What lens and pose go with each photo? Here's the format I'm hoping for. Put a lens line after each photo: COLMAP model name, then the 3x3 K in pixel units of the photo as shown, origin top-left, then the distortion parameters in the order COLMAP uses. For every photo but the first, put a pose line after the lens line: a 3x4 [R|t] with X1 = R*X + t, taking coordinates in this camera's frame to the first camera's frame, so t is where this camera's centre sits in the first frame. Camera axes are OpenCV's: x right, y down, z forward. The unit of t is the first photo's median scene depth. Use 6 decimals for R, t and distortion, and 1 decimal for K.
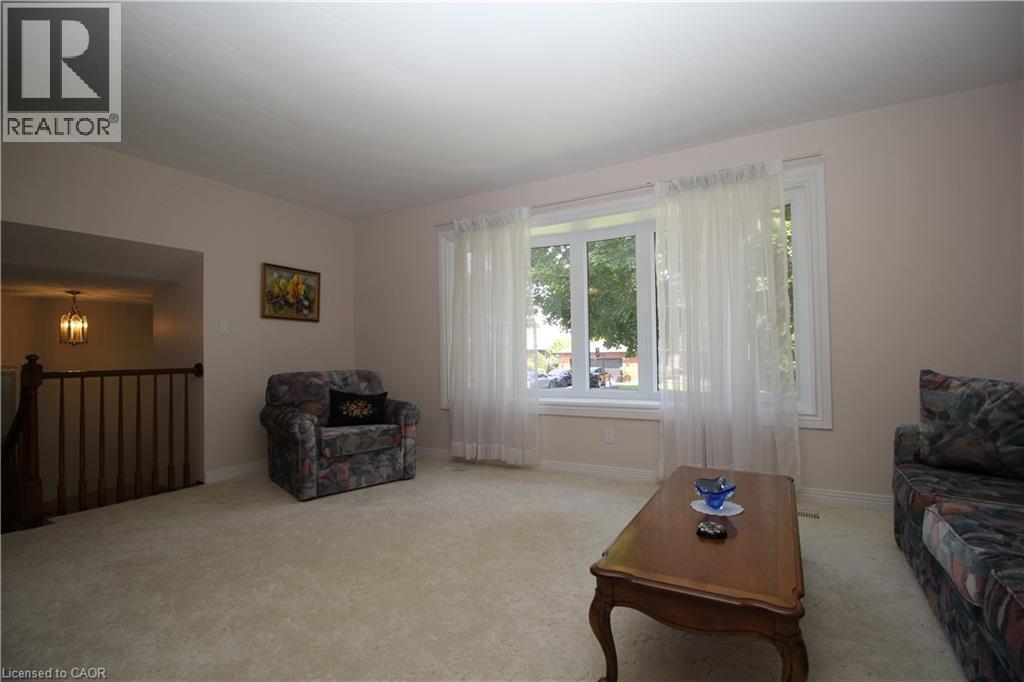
lens RADIAL K [[475.7, 0, 513.1], [0, 475.7, 346.4], [0, 0, 1]] dist [-0.001782, 0.000071]
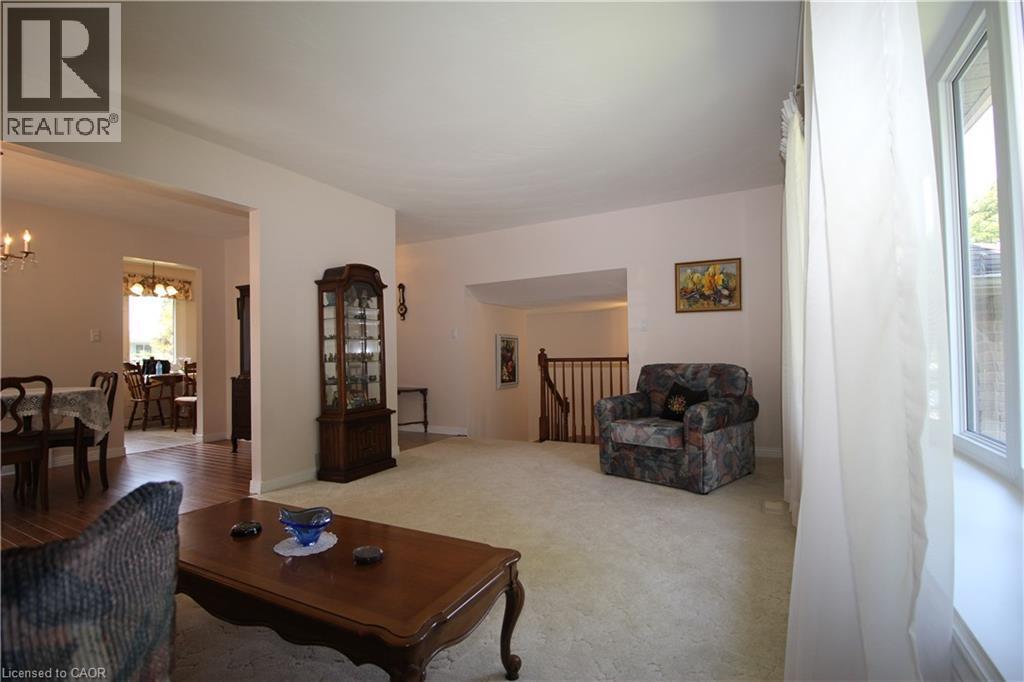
lens RADIAL K [[475.7, 0, 515.0], [0, 475.7, 340.2], [0, 0, 1]] dist [-0.001782, 0.000071]
pose [[0.026372, -0.008195, -0.999619, 0.561105], [0.036499, 0.999308, -0.007230, -0.002764], [0.998986, -0.036294, 0.026653, 0.583124]]
